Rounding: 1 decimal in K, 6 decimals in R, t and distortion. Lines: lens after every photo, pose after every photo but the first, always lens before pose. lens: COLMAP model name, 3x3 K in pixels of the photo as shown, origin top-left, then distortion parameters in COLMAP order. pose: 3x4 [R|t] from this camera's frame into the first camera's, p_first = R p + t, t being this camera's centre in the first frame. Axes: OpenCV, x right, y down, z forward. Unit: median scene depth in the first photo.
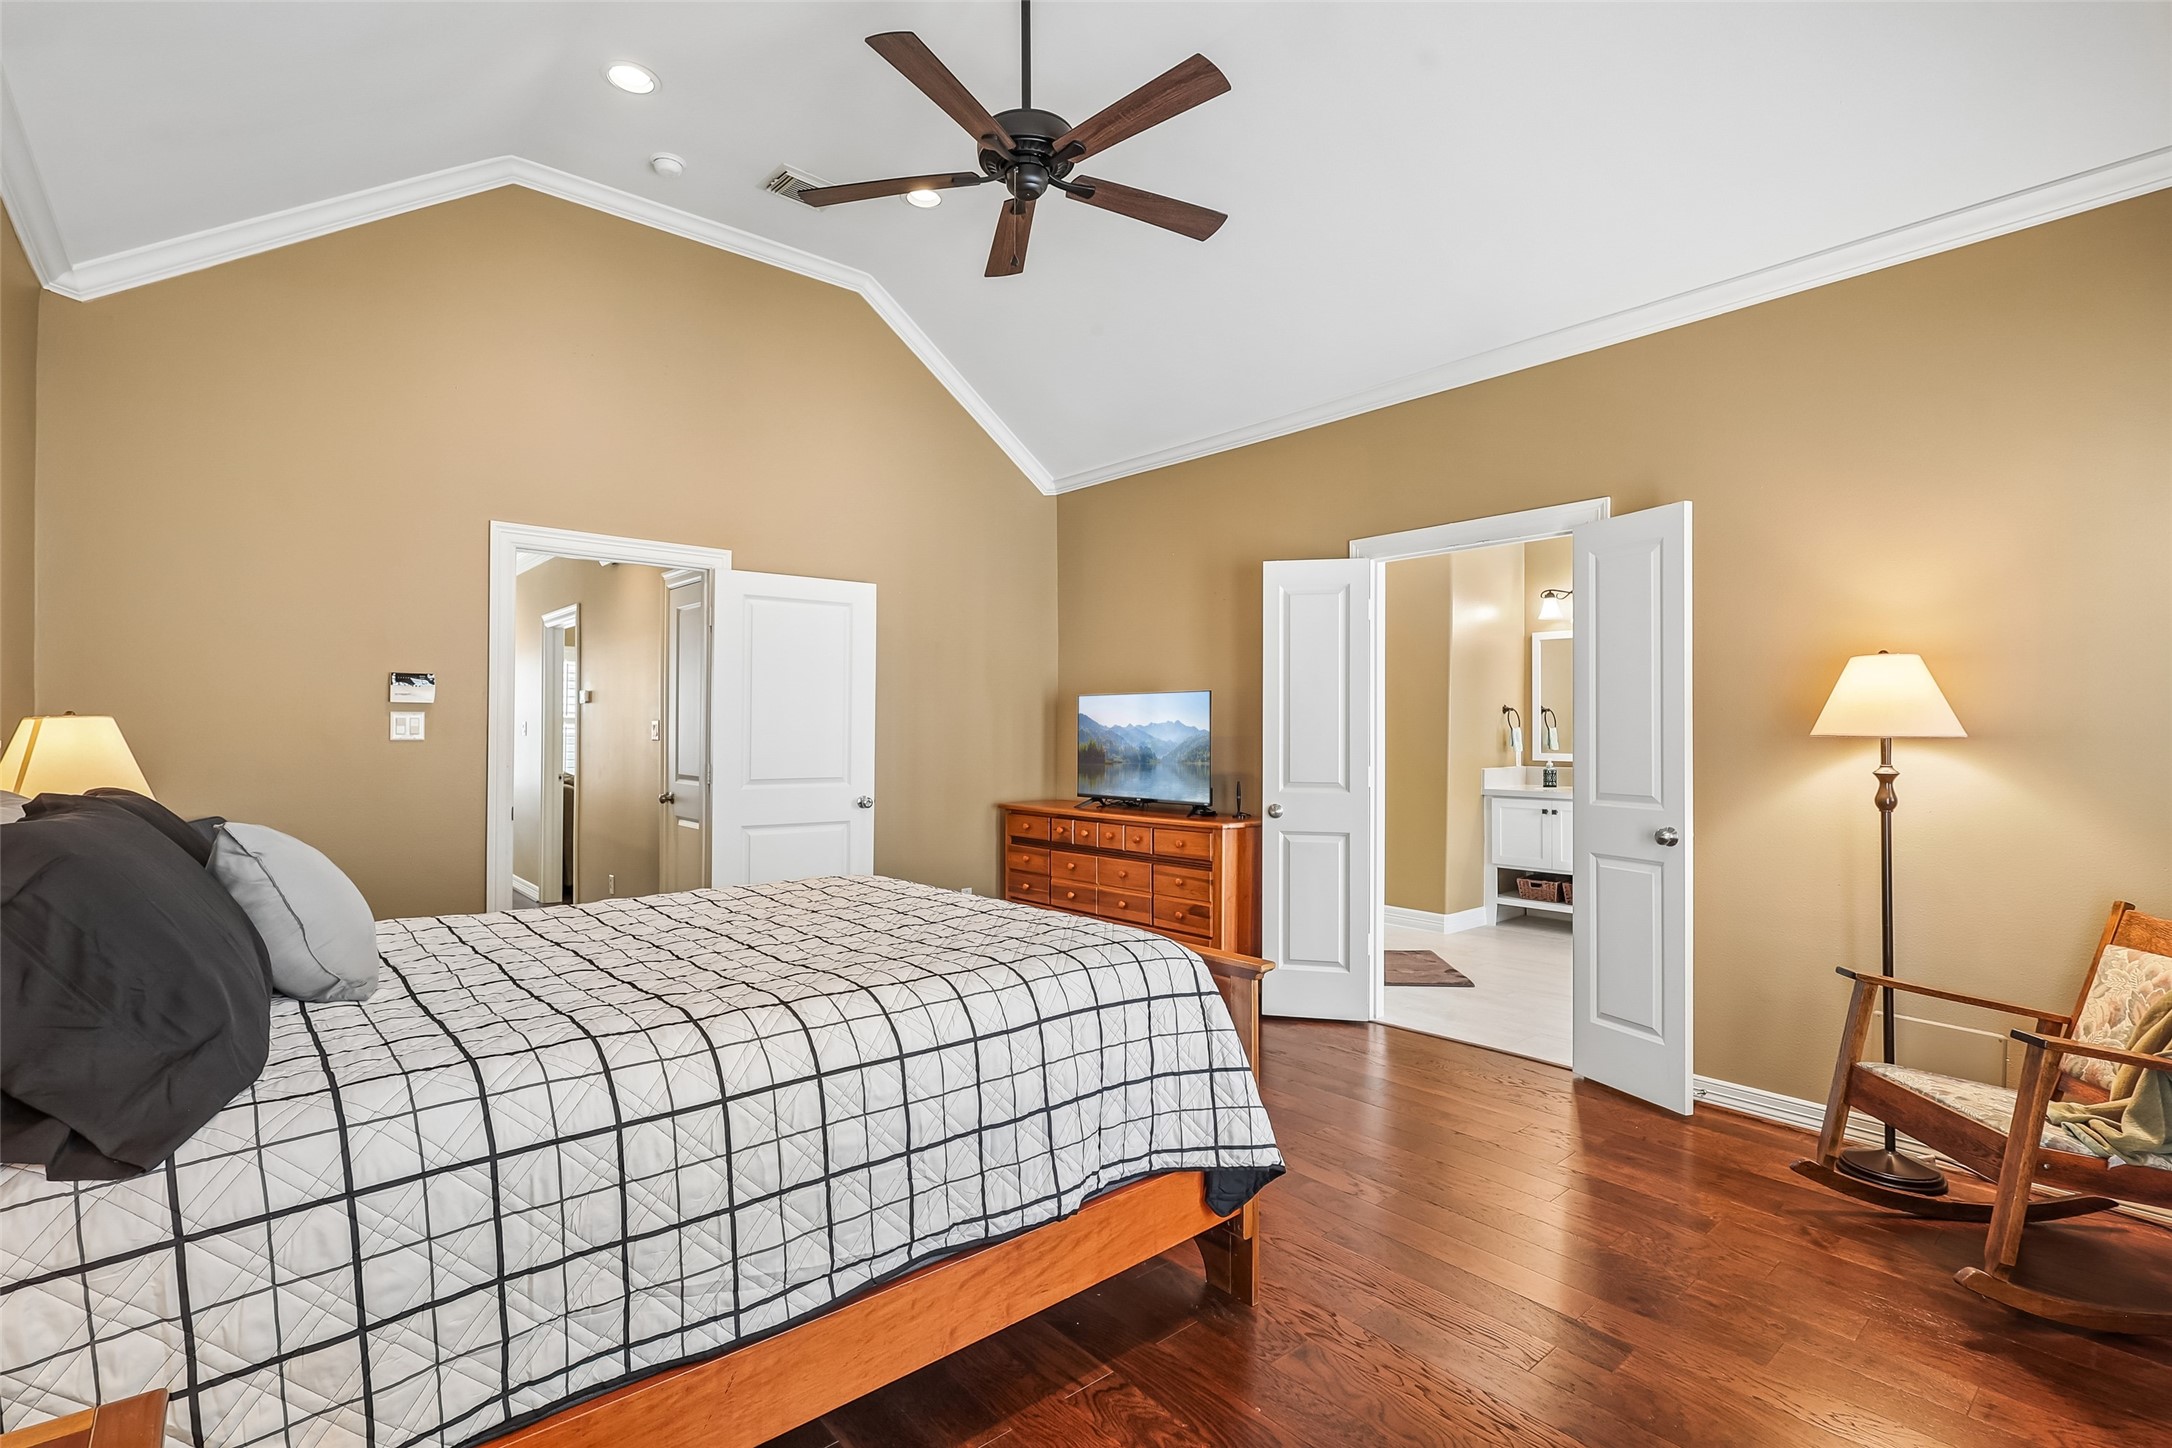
lens RADIAL K [[1037.6, 0, 1088.8], [0, 1037.6, 725.2], [0, 0, 1]] dist [-0.002748, 0.000242]
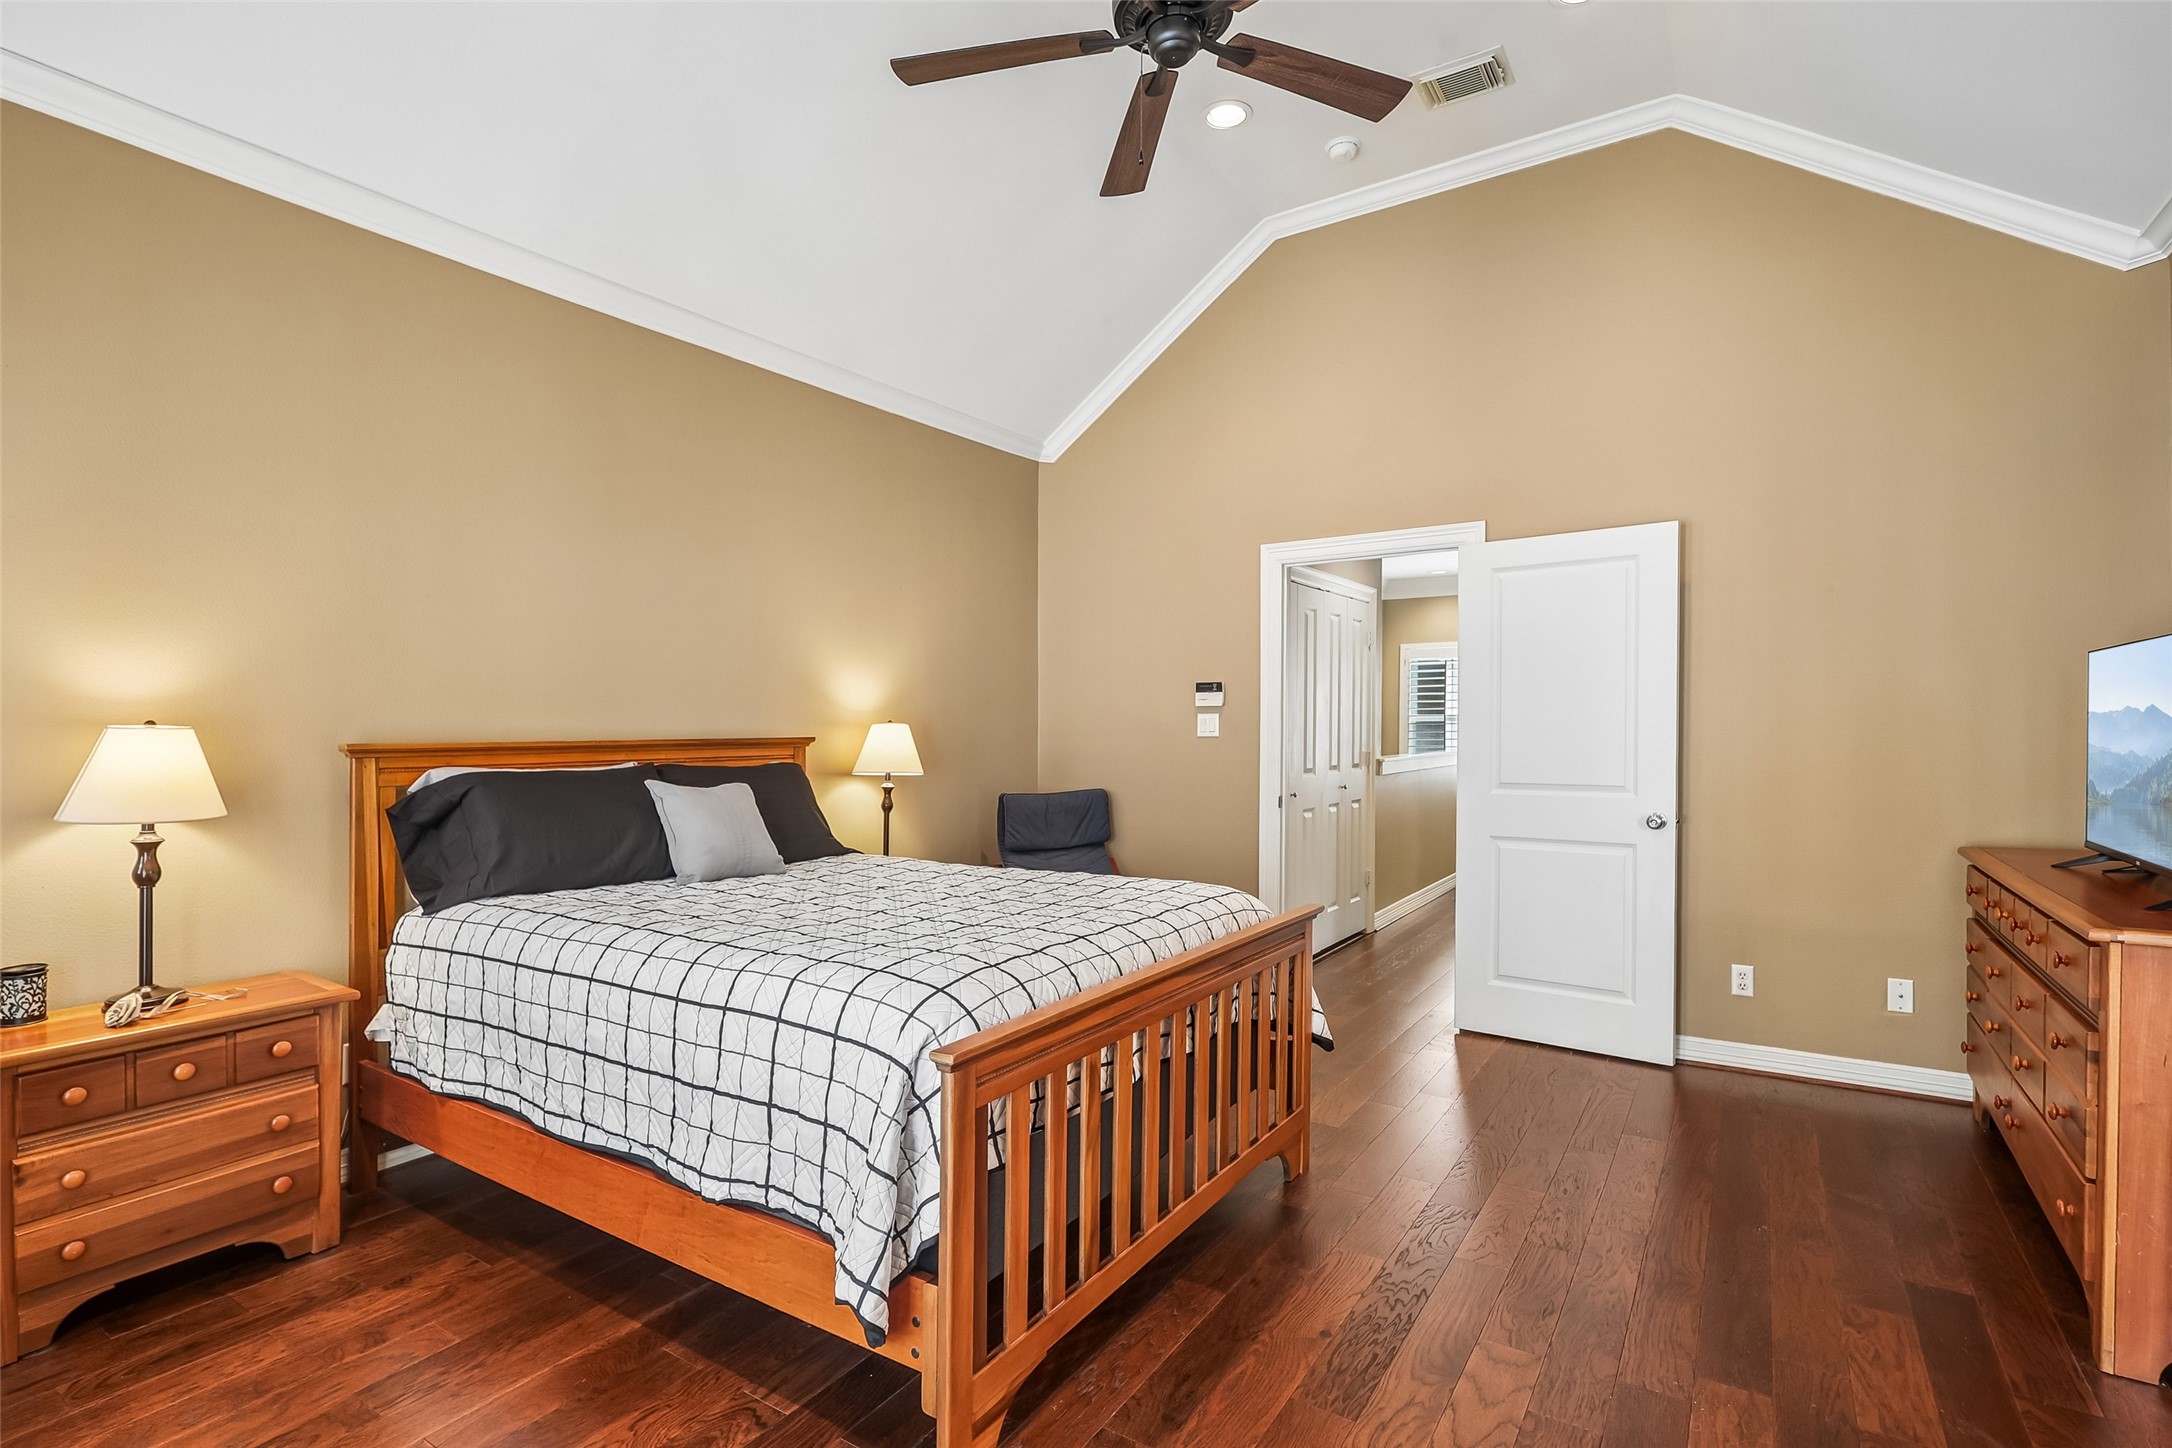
lens RADIAL K [[1037.6, 0, 1095.8], [0, 1037.6, 736.4], [0, 0, 1]] dist [-0.002748, 0.000242]
pose [[0.267191, 0.005266, -0.963629, 0.553876], [0.008628, 0.999932, 0.007857, 0.003781], [0.963605, -0.010414, 0.267127, 0.568381]]
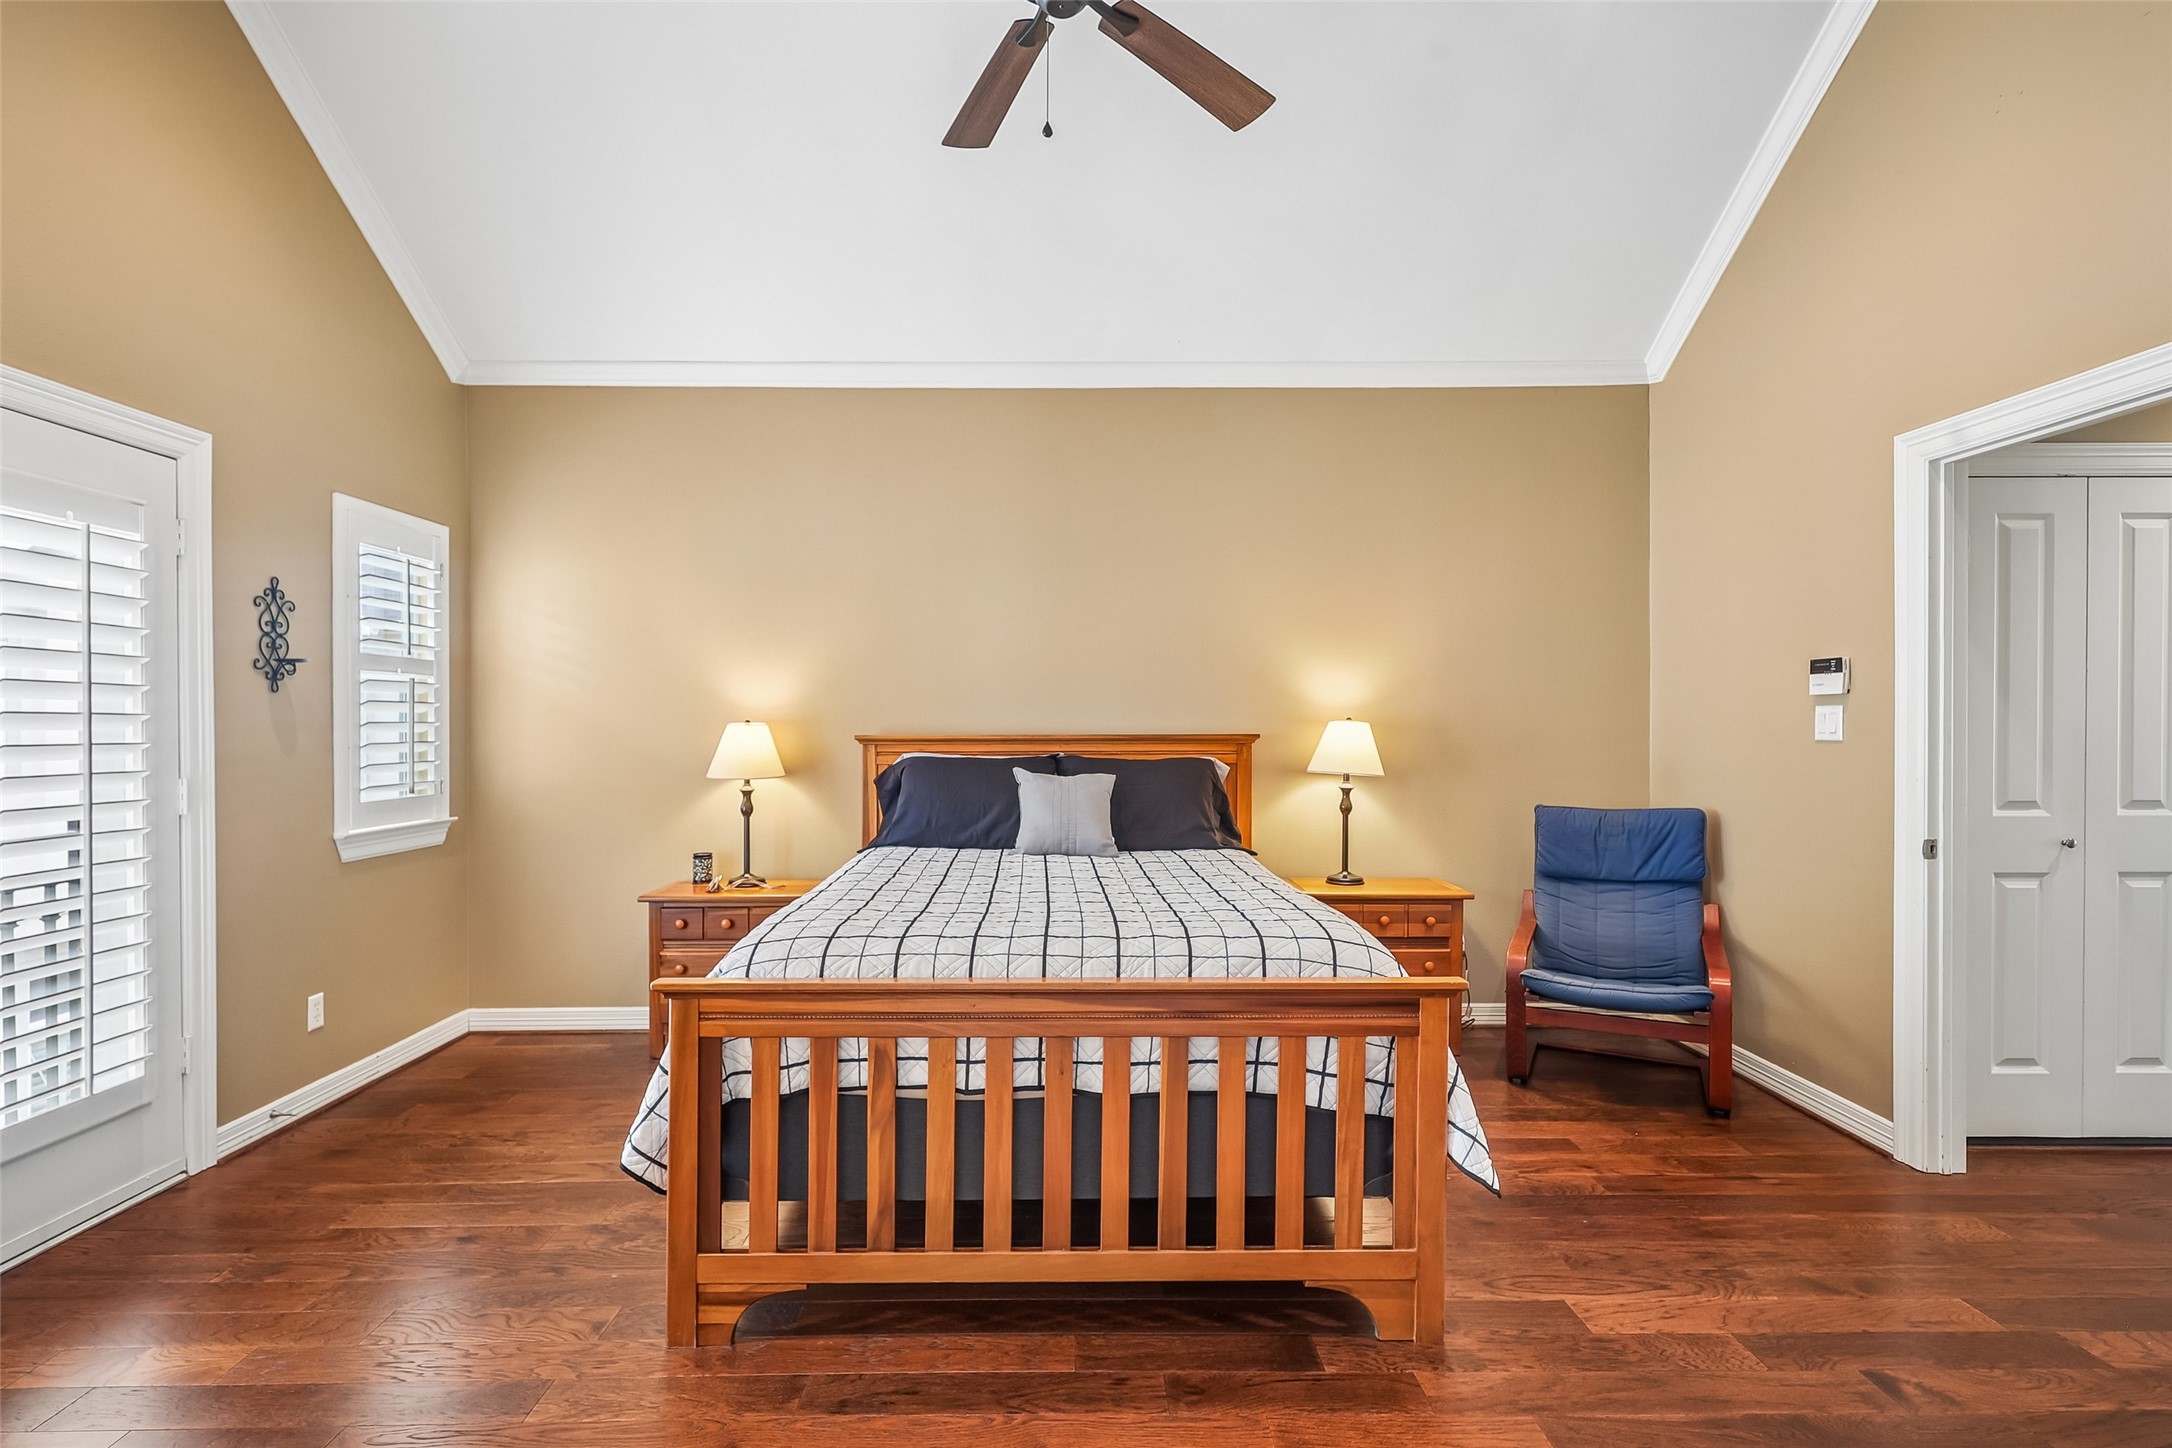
lens RADIAL K [[1037.6, 0, 1067.9], [0, 1037.6, 726.0], [0, 0, 1]] dist [-0.002748, 0.000242]
pose [[-0.651234, 0.000602, -0.758877, 0.399824], [0.002668, 0.999995, -0.001496, 0.003013], [0.758872, -0.002999, -0.651232, 1.150654]]
